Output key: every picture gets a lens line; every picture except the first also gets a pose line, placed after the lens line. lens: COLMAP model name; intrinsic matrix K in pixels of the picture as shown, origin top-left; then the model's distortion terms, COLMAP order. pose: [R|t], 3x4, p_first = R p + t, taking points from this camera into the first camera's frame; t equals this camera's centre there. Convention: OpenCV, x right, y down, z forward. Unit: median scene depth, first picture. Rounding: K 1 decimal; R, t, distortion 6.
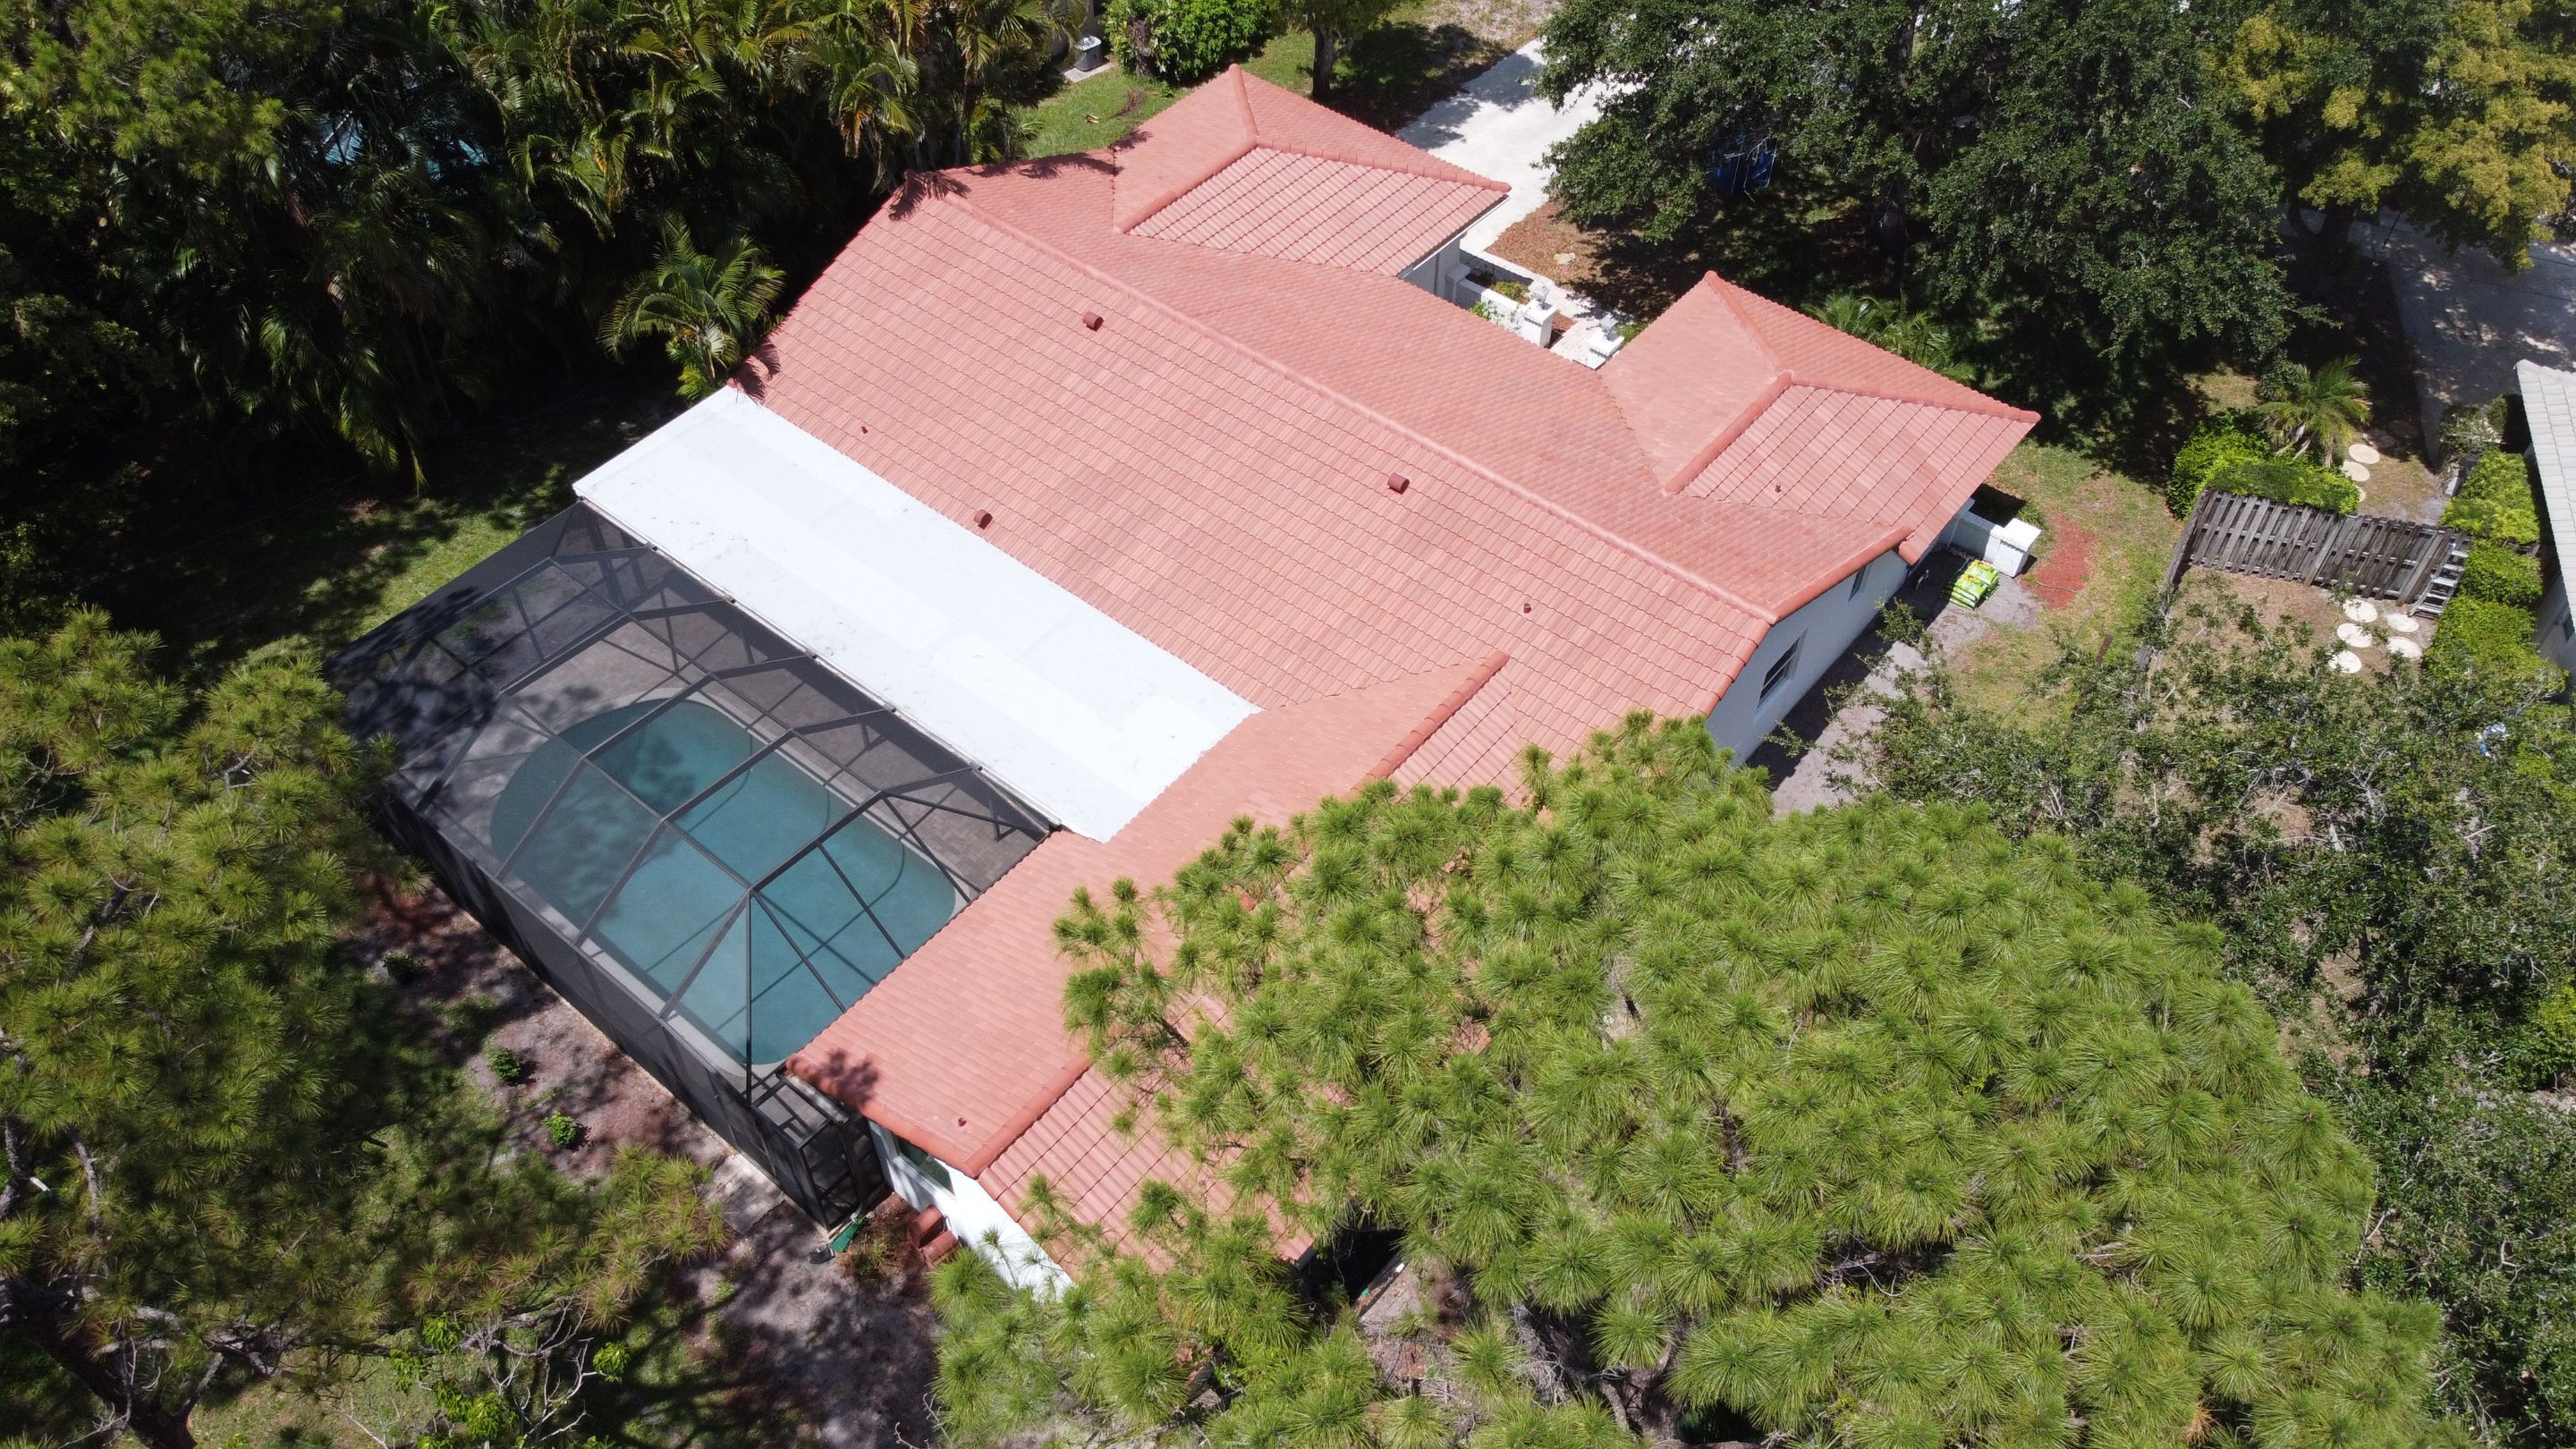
lens RADIAL K [[1959.2, 0, 1288.0], [0, 1959.2, 724.5], [0, 0, 1]] dist [0.022895, 0.002301]
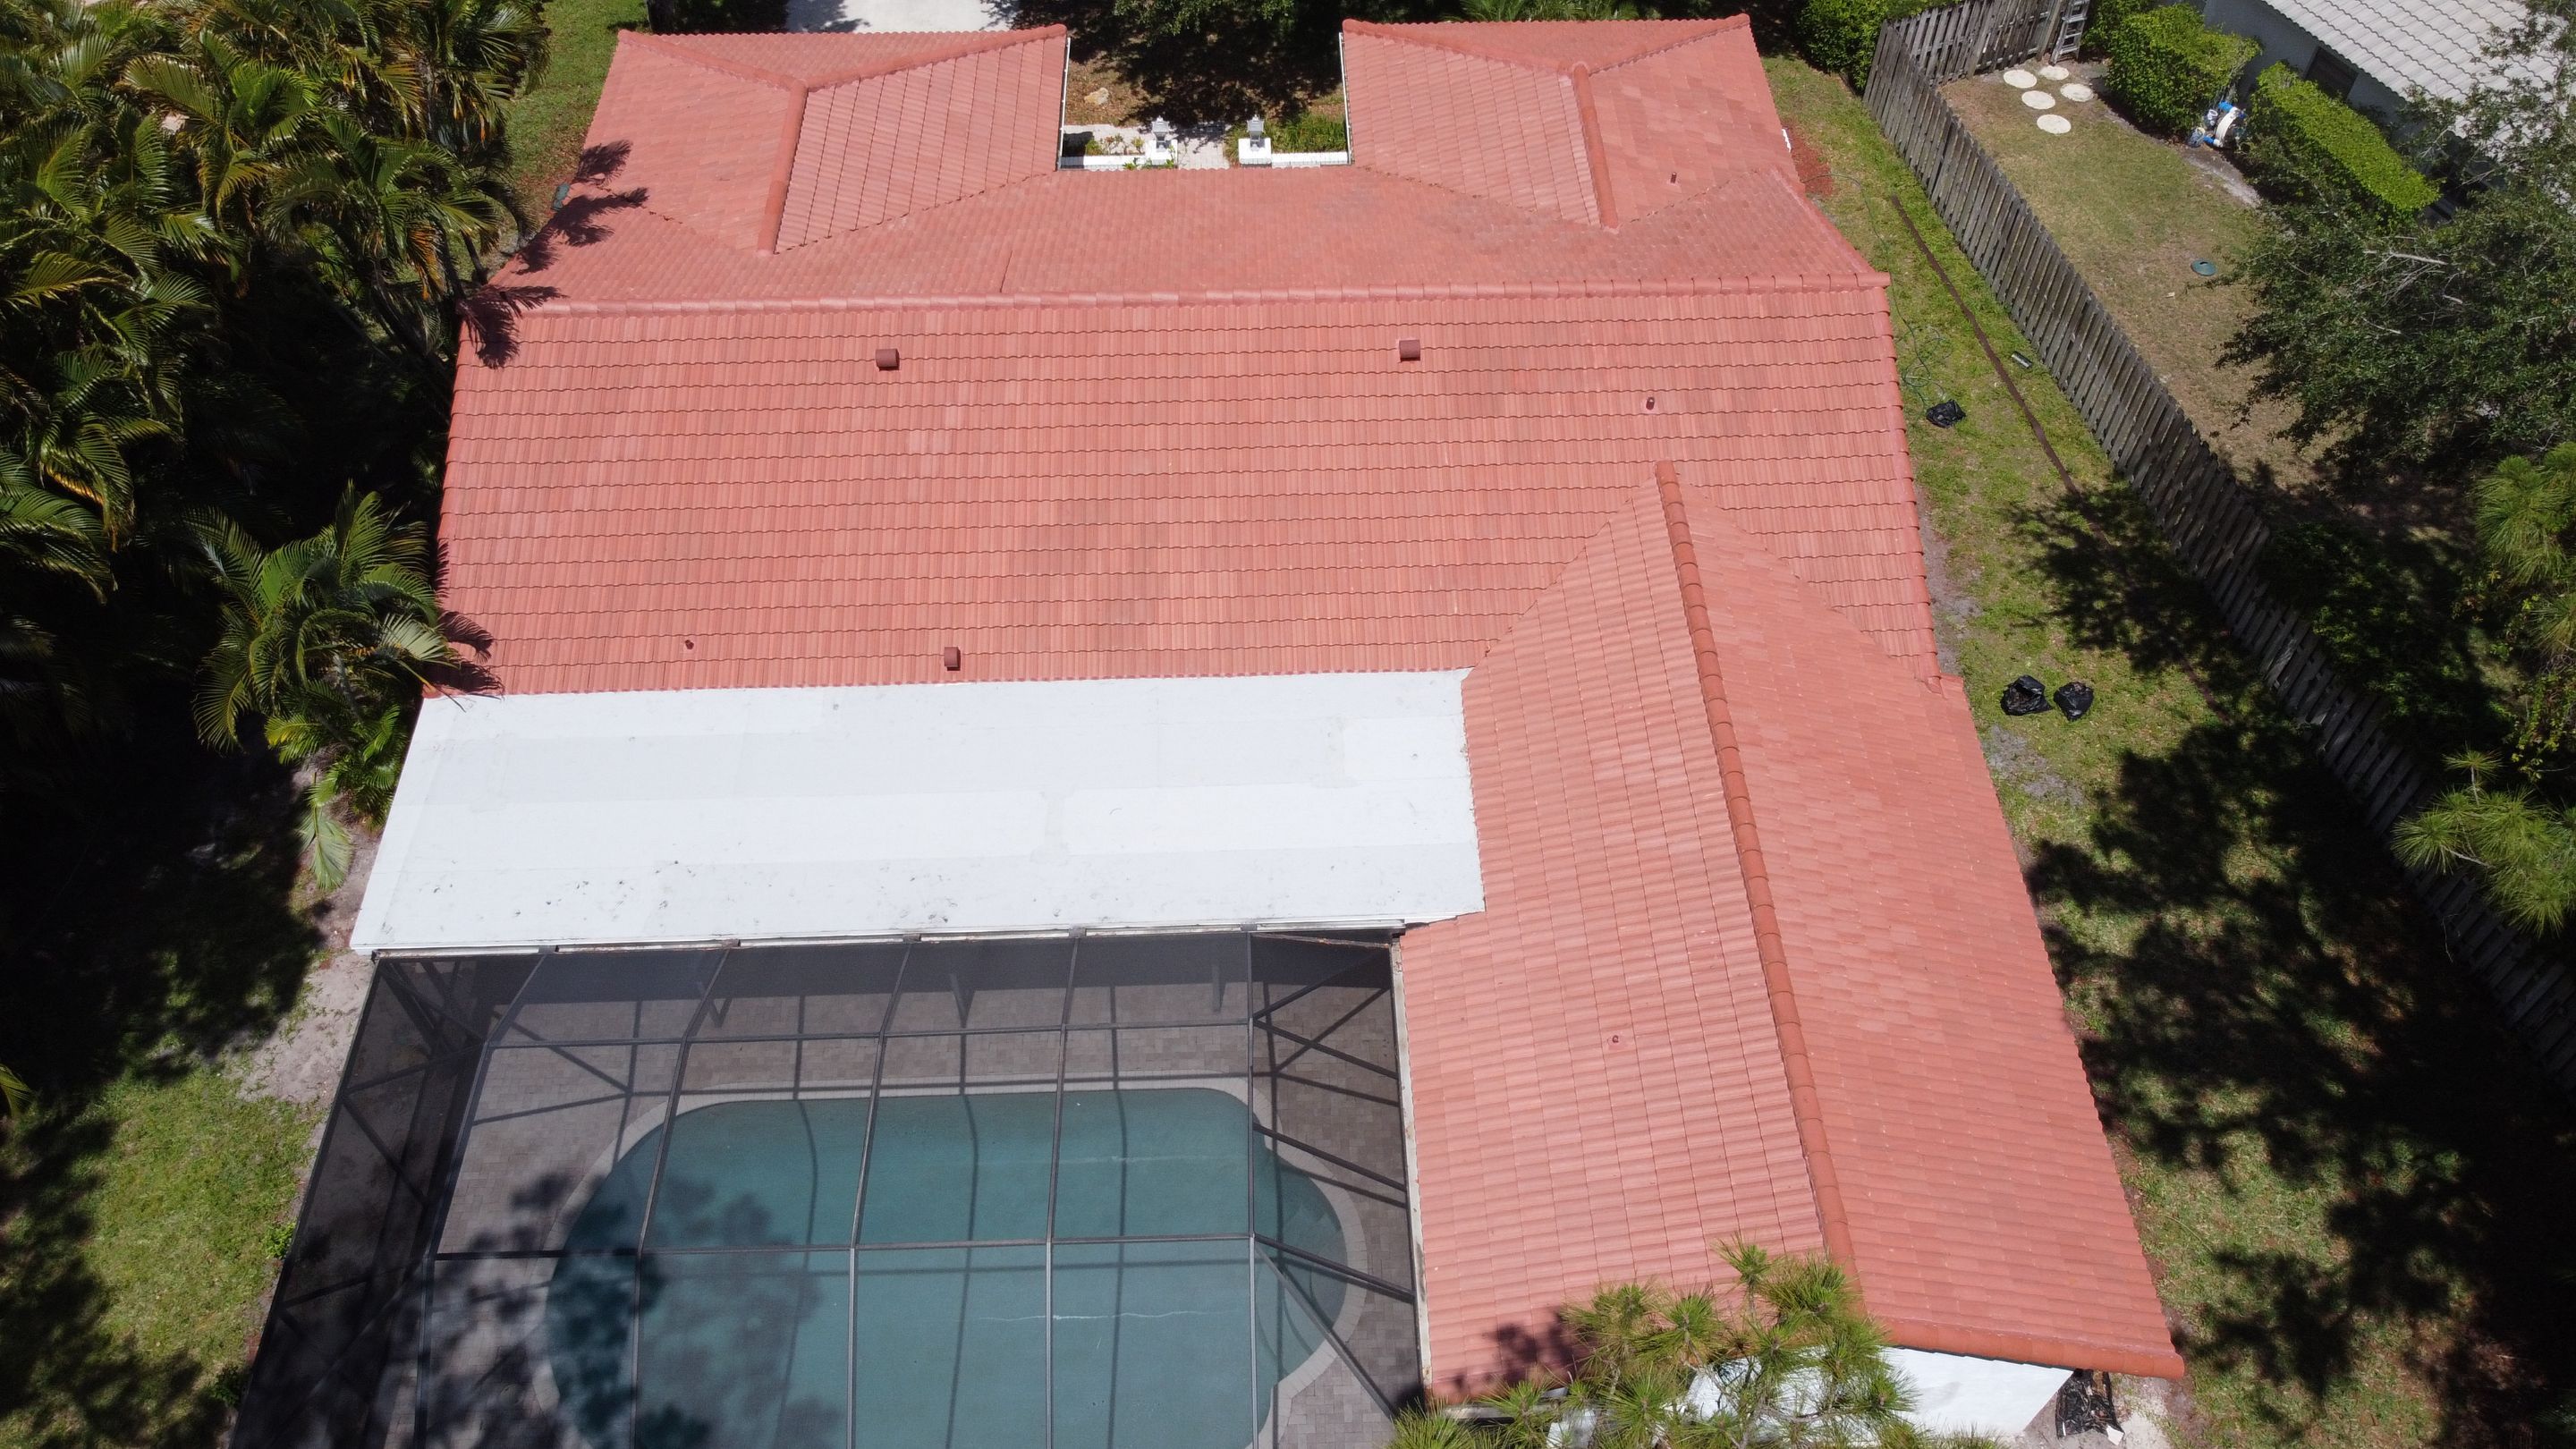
lens RADIAL K [[1908.5, 0, 1287.2], [0, 1908.5, 756.7], [0, 0, 1]] dist [0.008995, 0.001706]
pose [[0.753531, -0.523271, 0.397968, -0.347061], [0.489500, 0.850676, 0.191676, -0.142392], [-0.438840, 0.050371, 0.897152, 0.301459]]
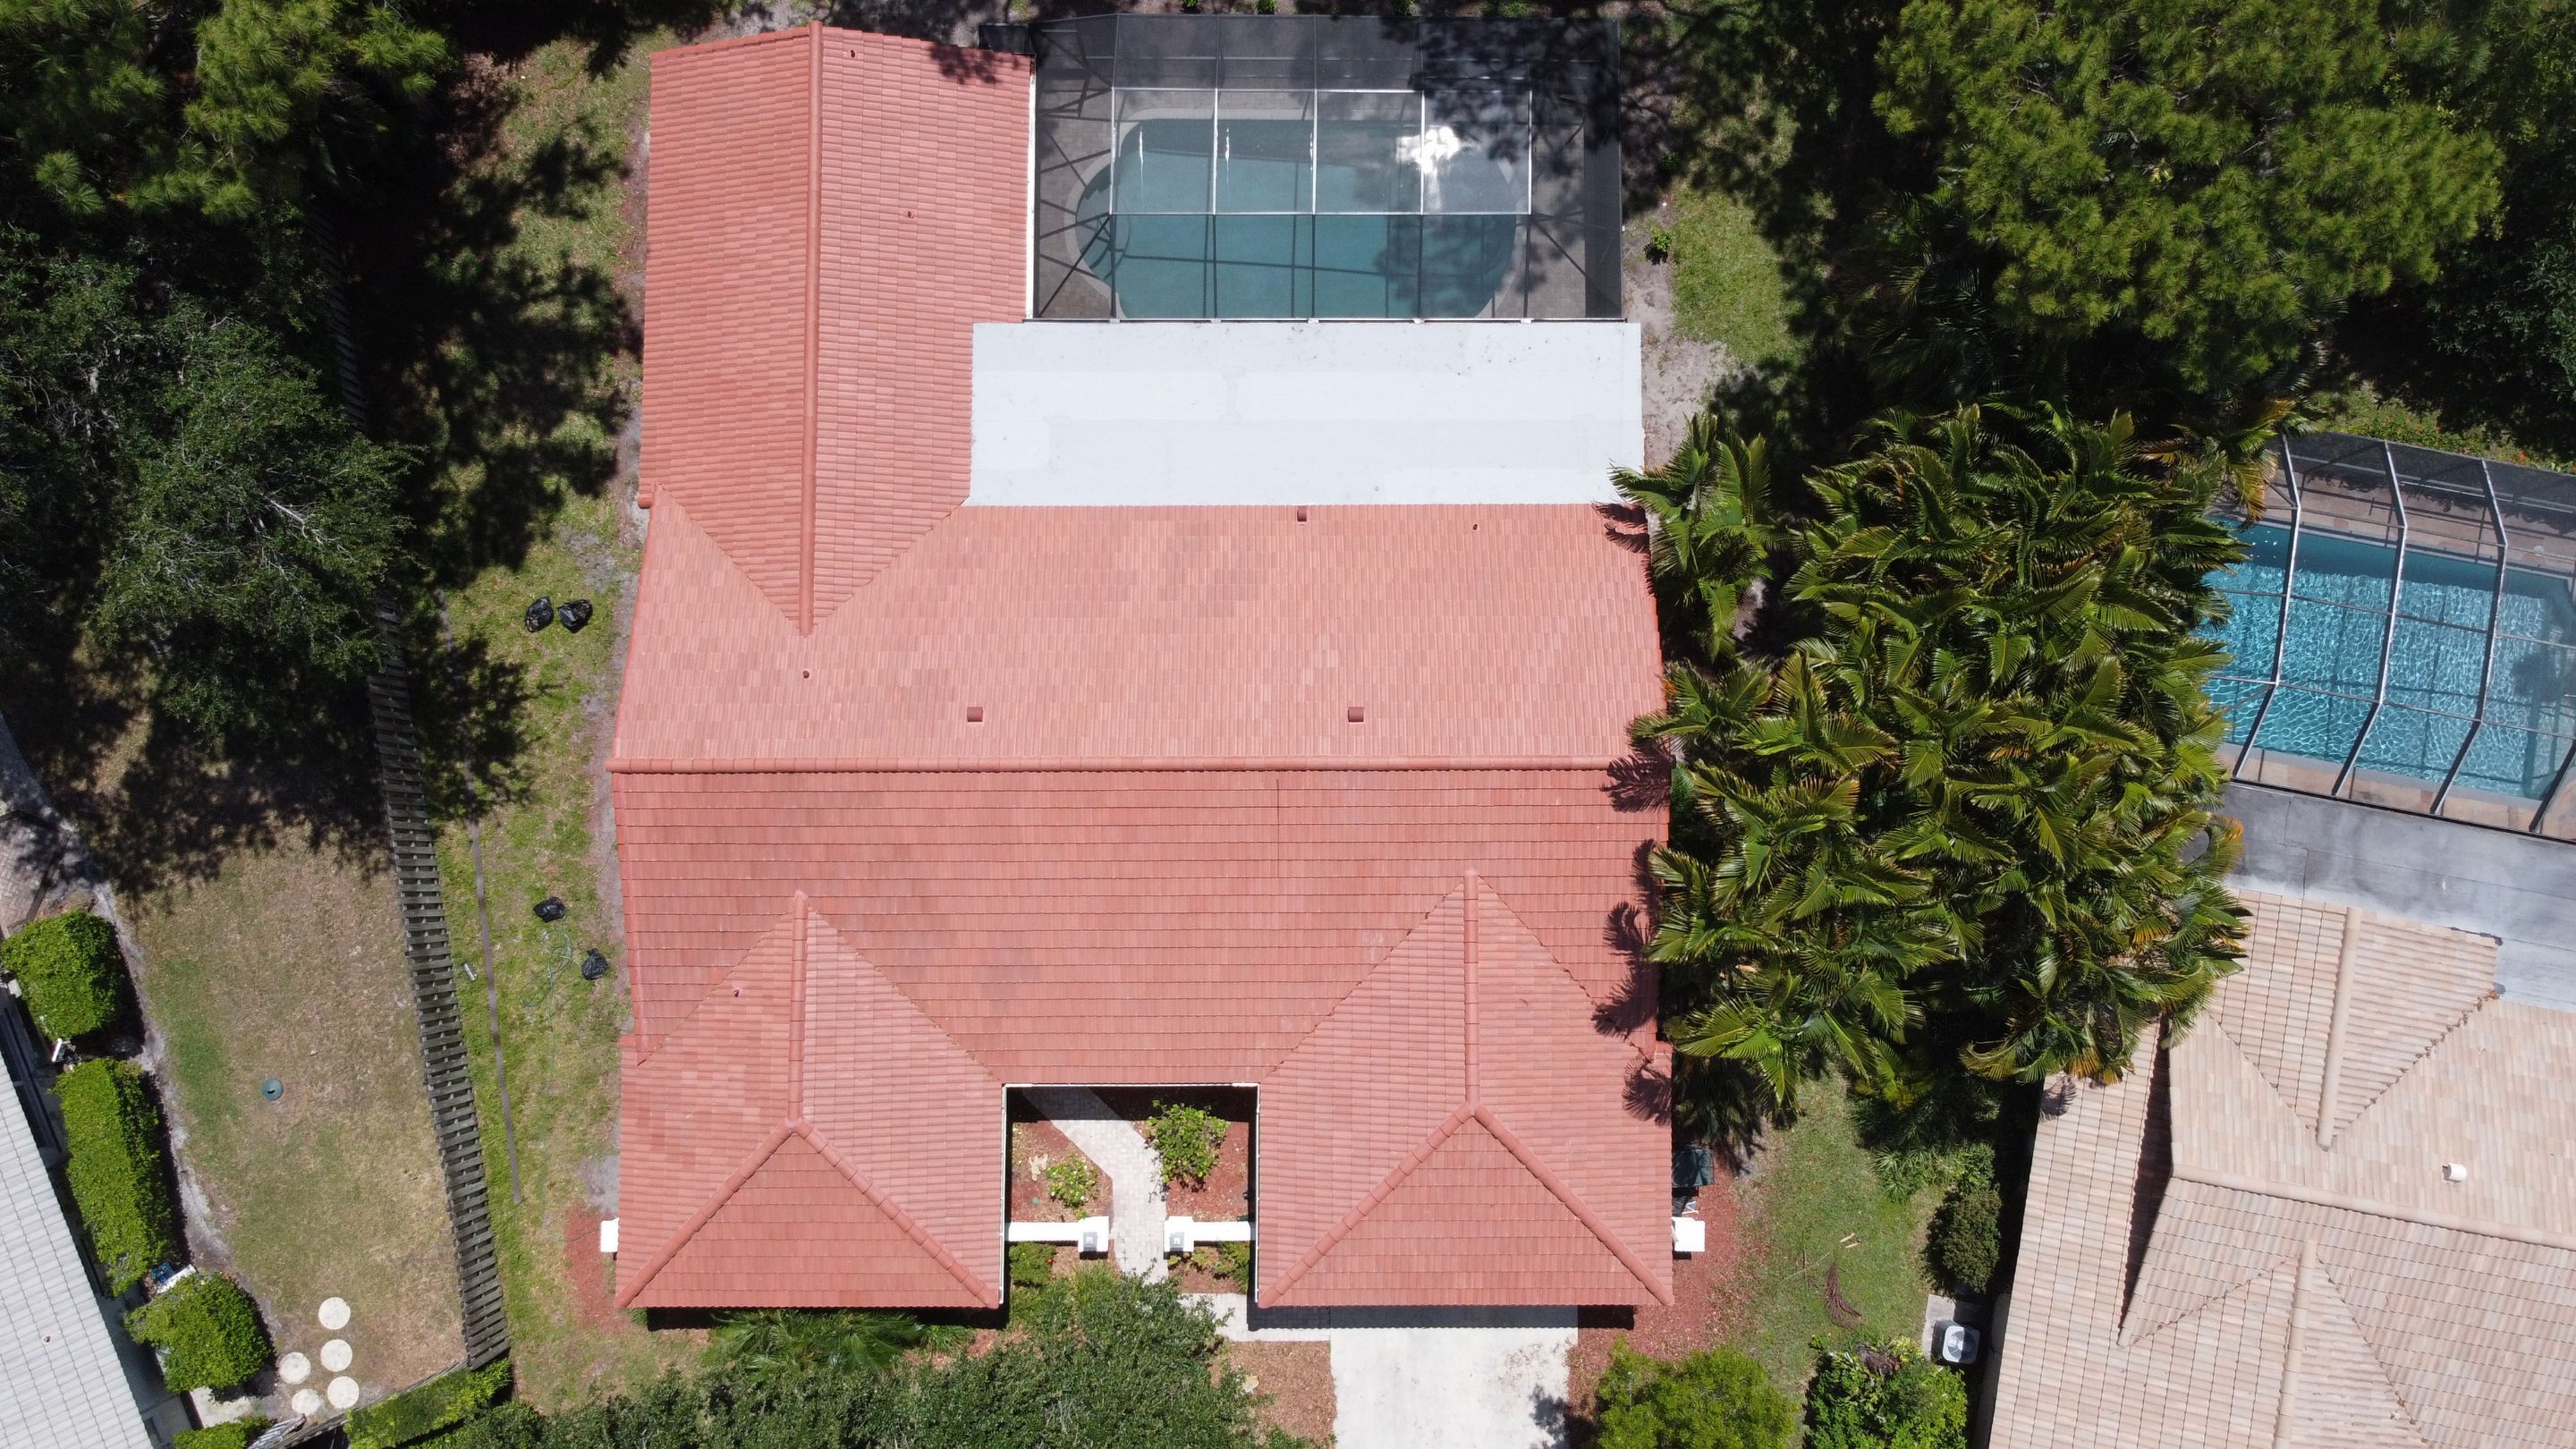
lens RADIAL K [[1866.6, 0, 1288.0], [0, 1866.6, 724.5], [0, 0, 1]] dist [0.005621, 0.000890]
pose [[-0.772605, 0.631243, -0.067922, -0.002846], [-0.482330, -0.514021, 0.709324, -0.868907], [0.412843, 0.580788, 0.701603, 0.315378]]
